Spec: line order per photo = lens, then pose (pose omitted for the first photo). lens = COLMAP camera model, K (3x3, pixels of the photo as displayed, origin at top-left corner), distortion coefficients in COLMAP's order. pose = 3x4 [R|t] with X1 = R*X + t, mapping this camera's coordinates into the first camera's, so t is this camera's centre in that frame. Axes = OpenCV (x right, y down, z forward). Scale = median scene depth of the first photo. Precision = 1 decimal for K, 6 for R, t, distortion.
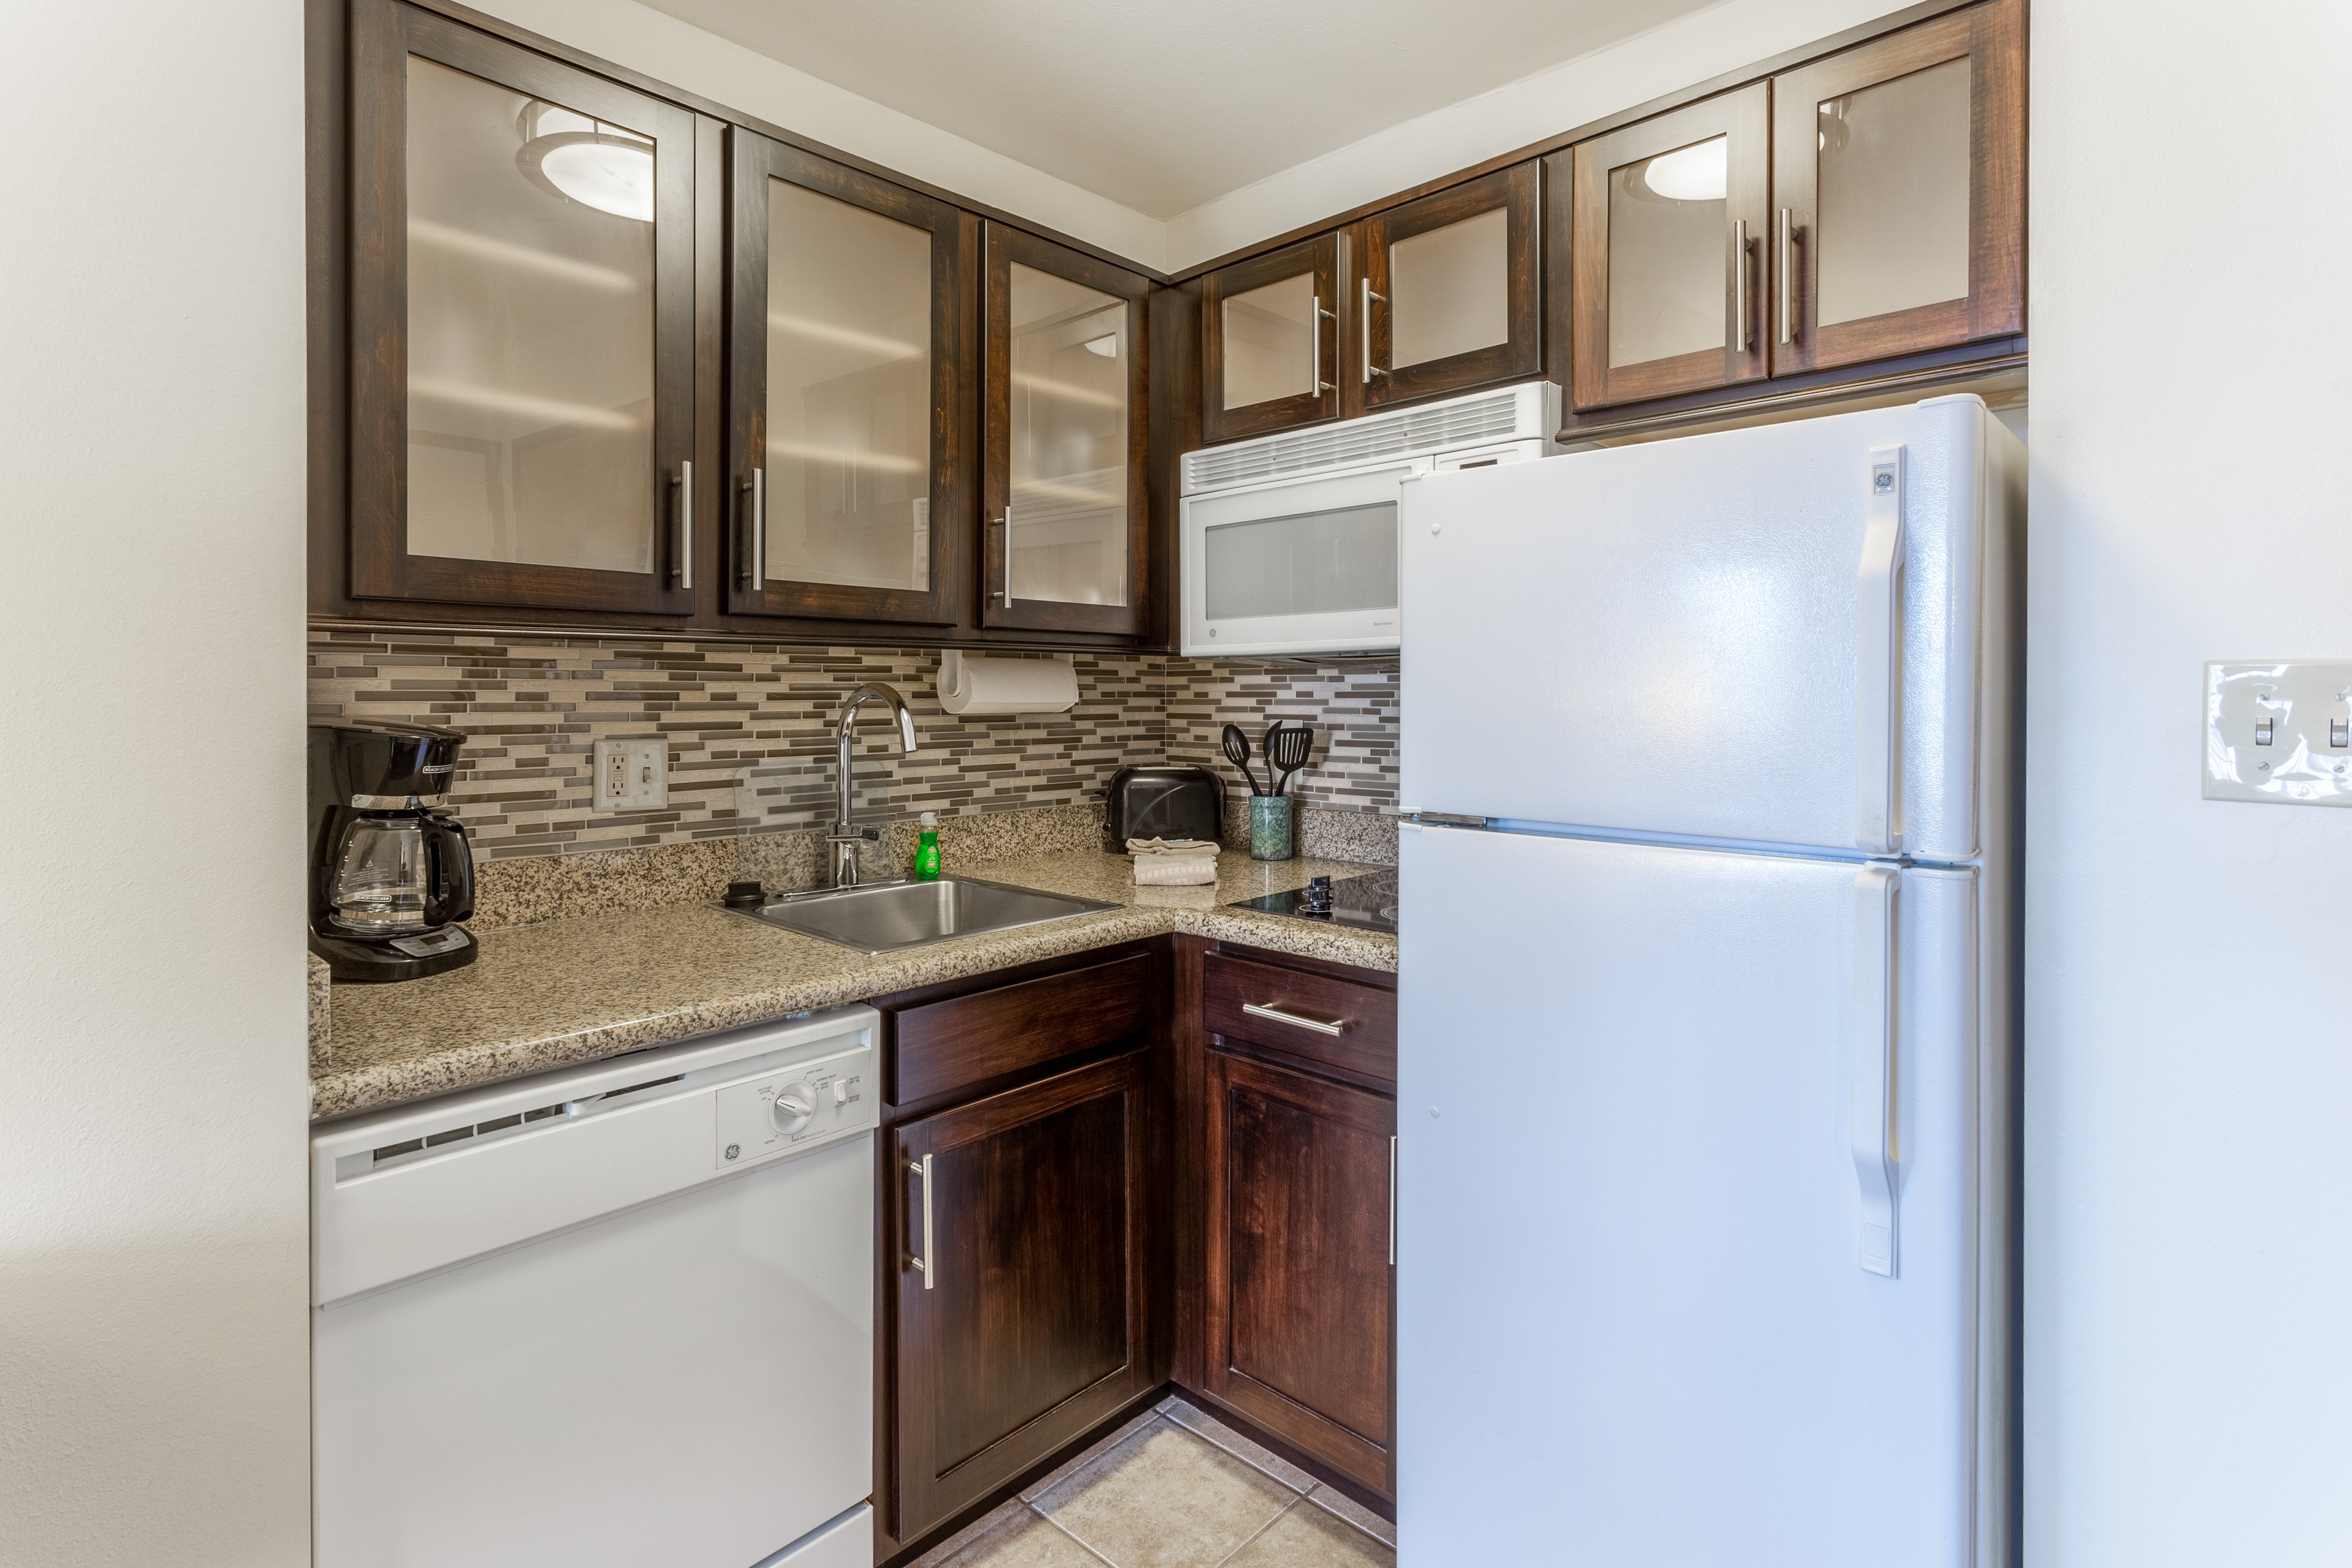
lens RADIAL K [[1177.2, 0, 1169.8], [0, 1177.2, 692.1], [0, 0, 1]] dist [0.002595, 0.000435]
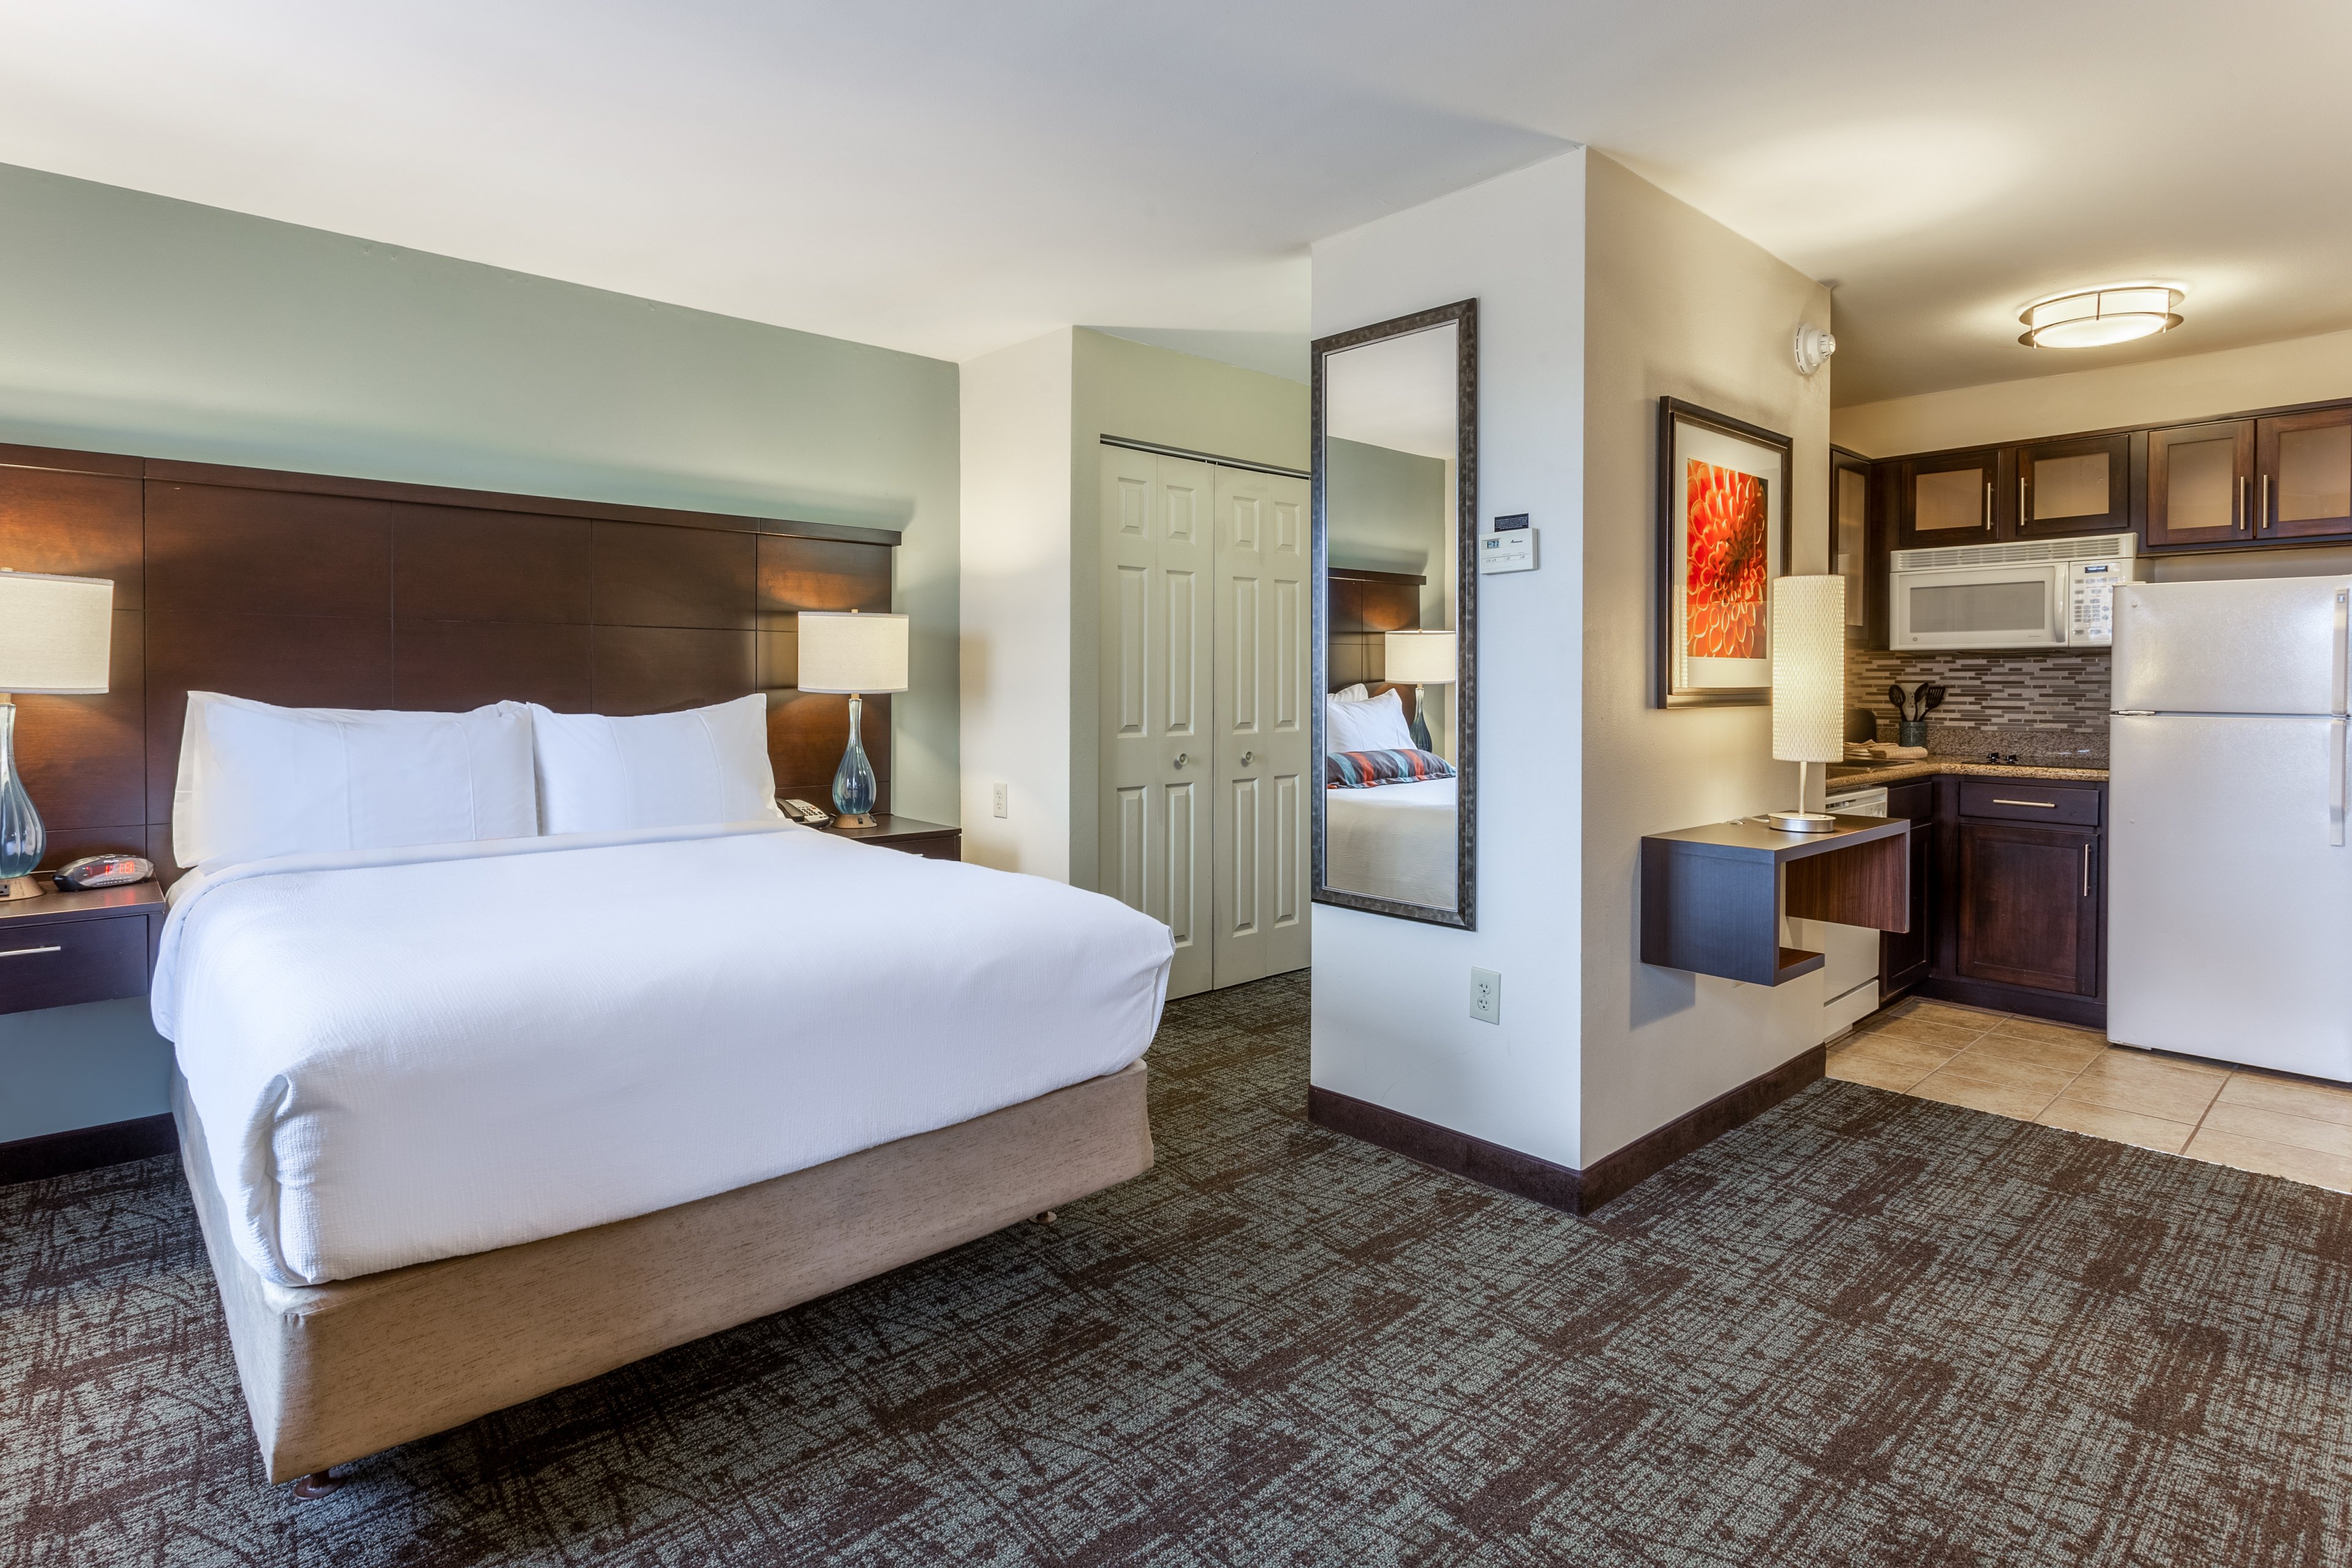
lens RADIAL K [[1177.2, 0, 1169.8], [0, 1177.2, 692.1], [0, 0, 1]] dist [0.002595, 0.000435]
pose [[0.996307, 0.003925, -0.085777, -1.264552], [-0.003042, 0.999941, 0.010428, 0.028939], [0.085813, -0.010129, 0.996260, -1.363248]]
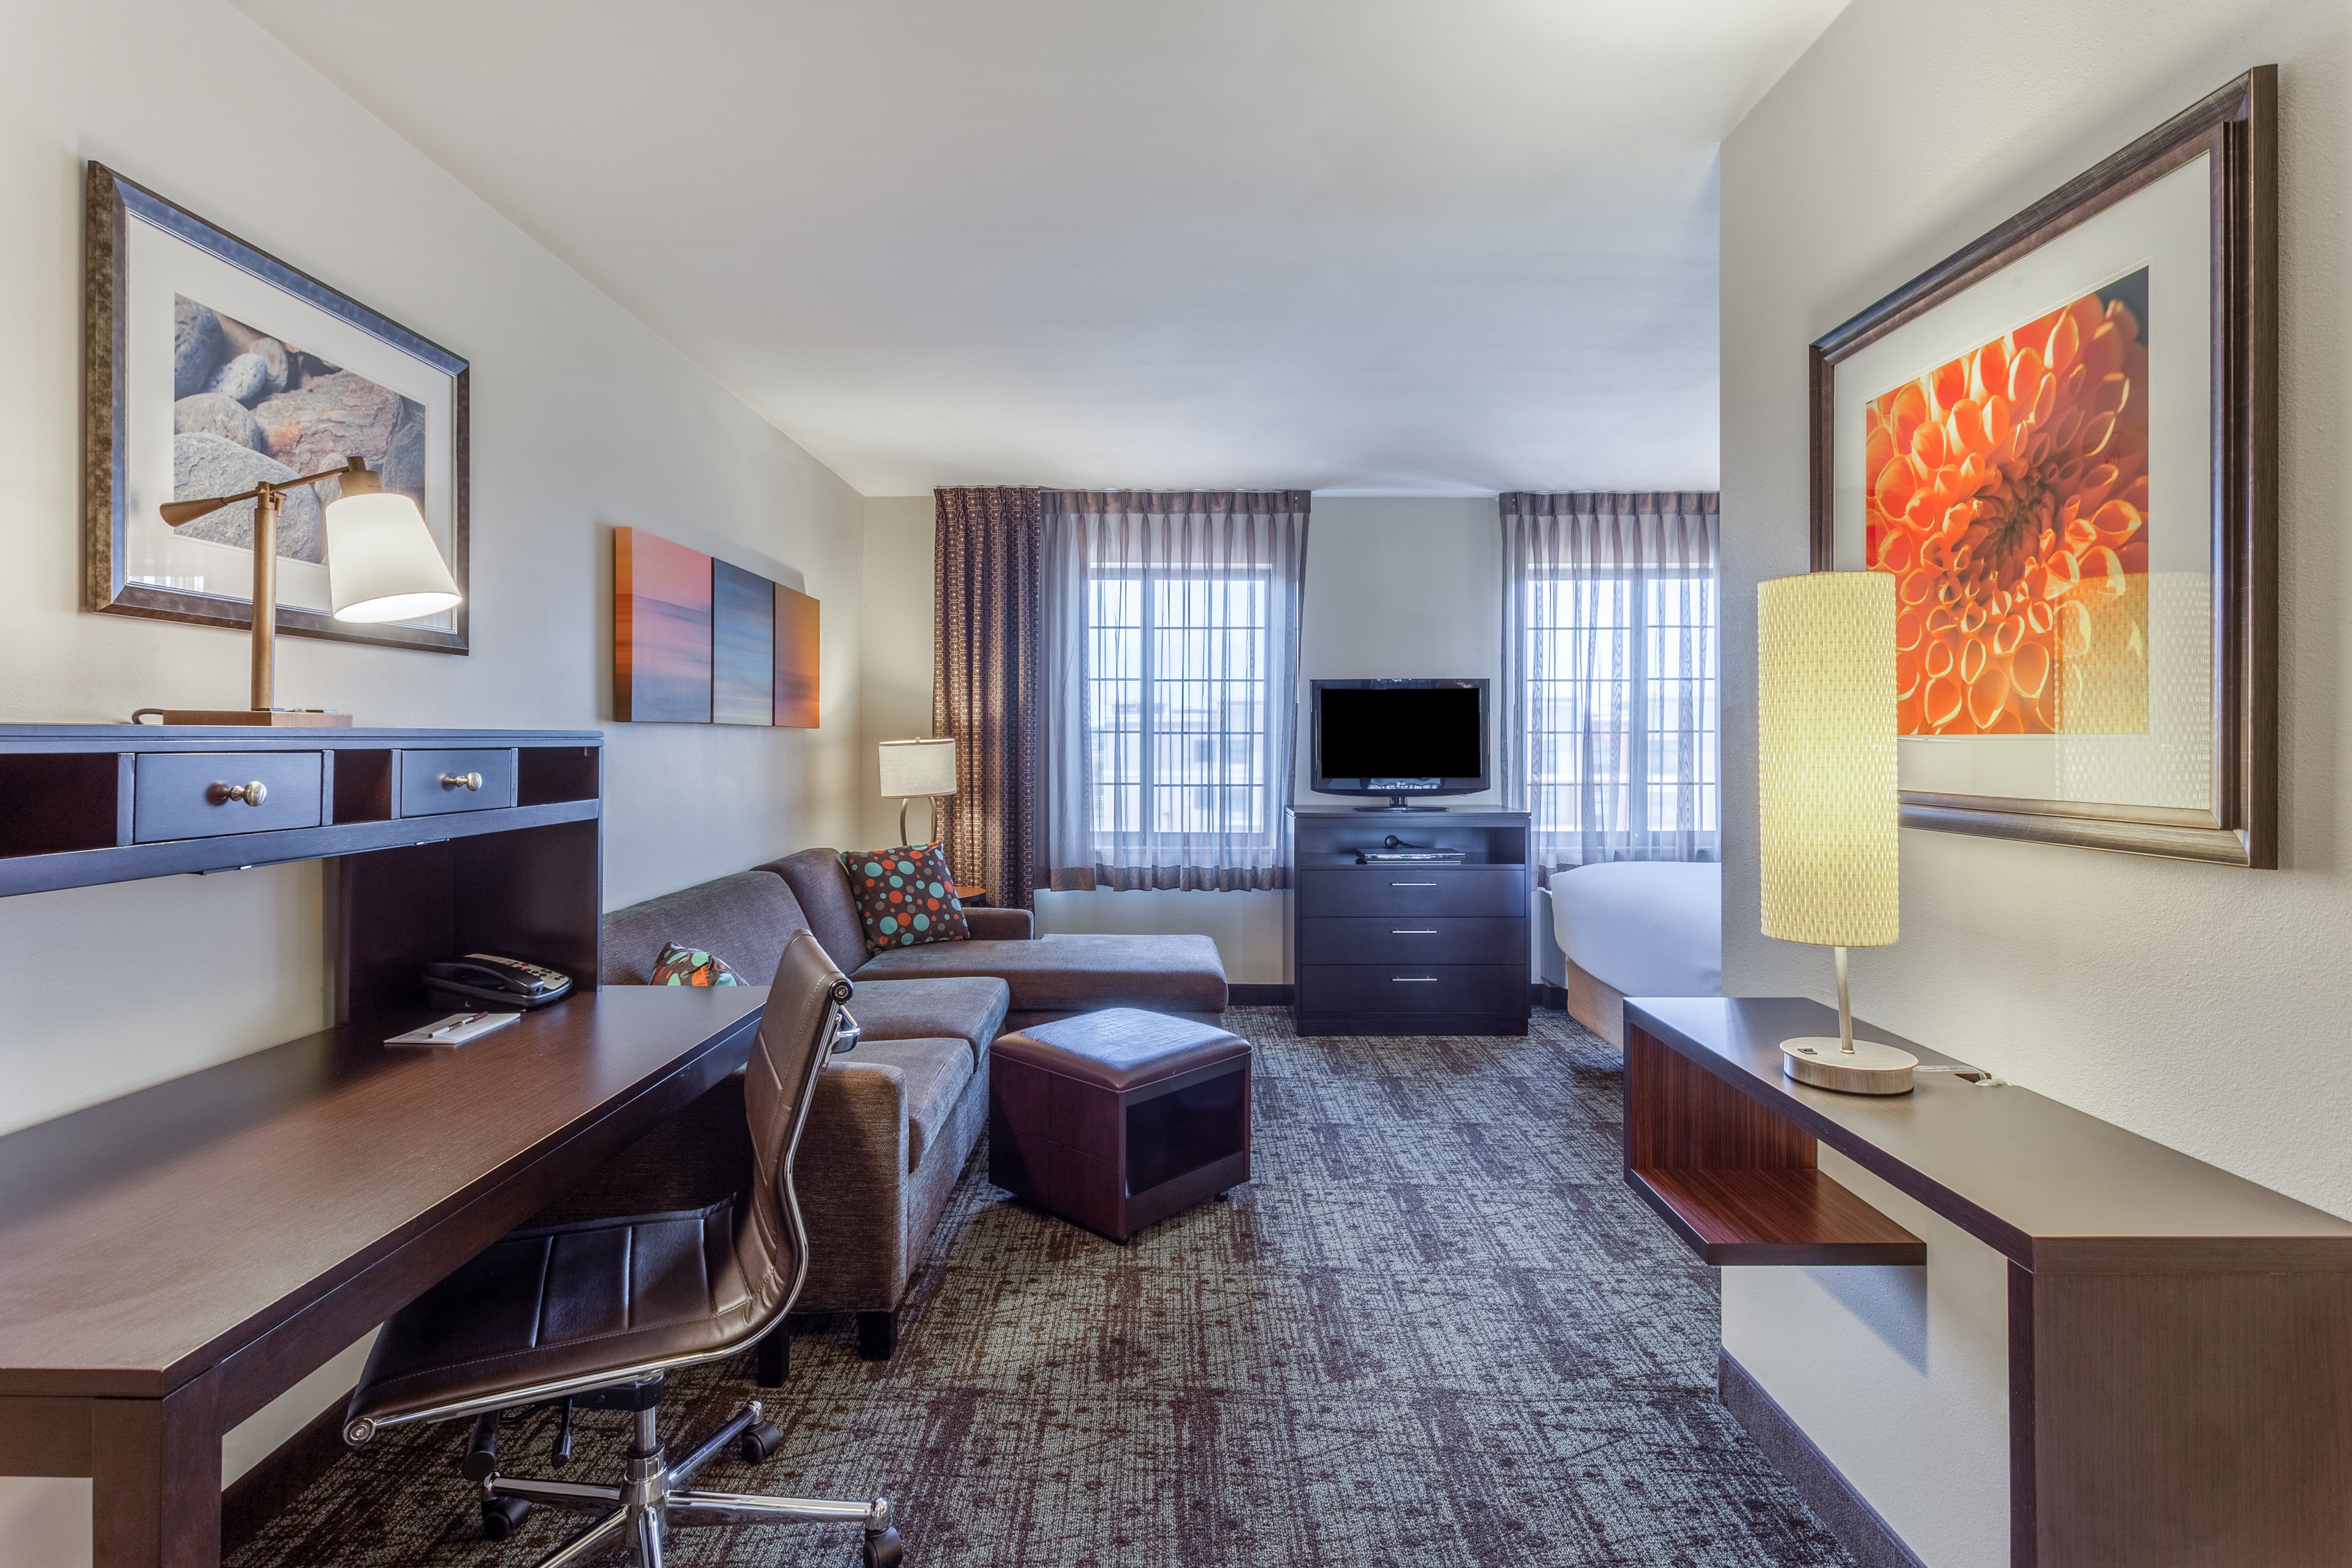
lens RADIAL K [[1150.6, 0, 1179.0], [0, 1150.6, 735.9], [0, 0, 1]] dist [0.001751, 0.000334]
pose [[-0.723280, -0.000738, -0.690554, 0.239336], [0.000307, 0.999999, -0.001391, -0.000709], [0.690555, -0.001219, -0.723279, 0.452637]]
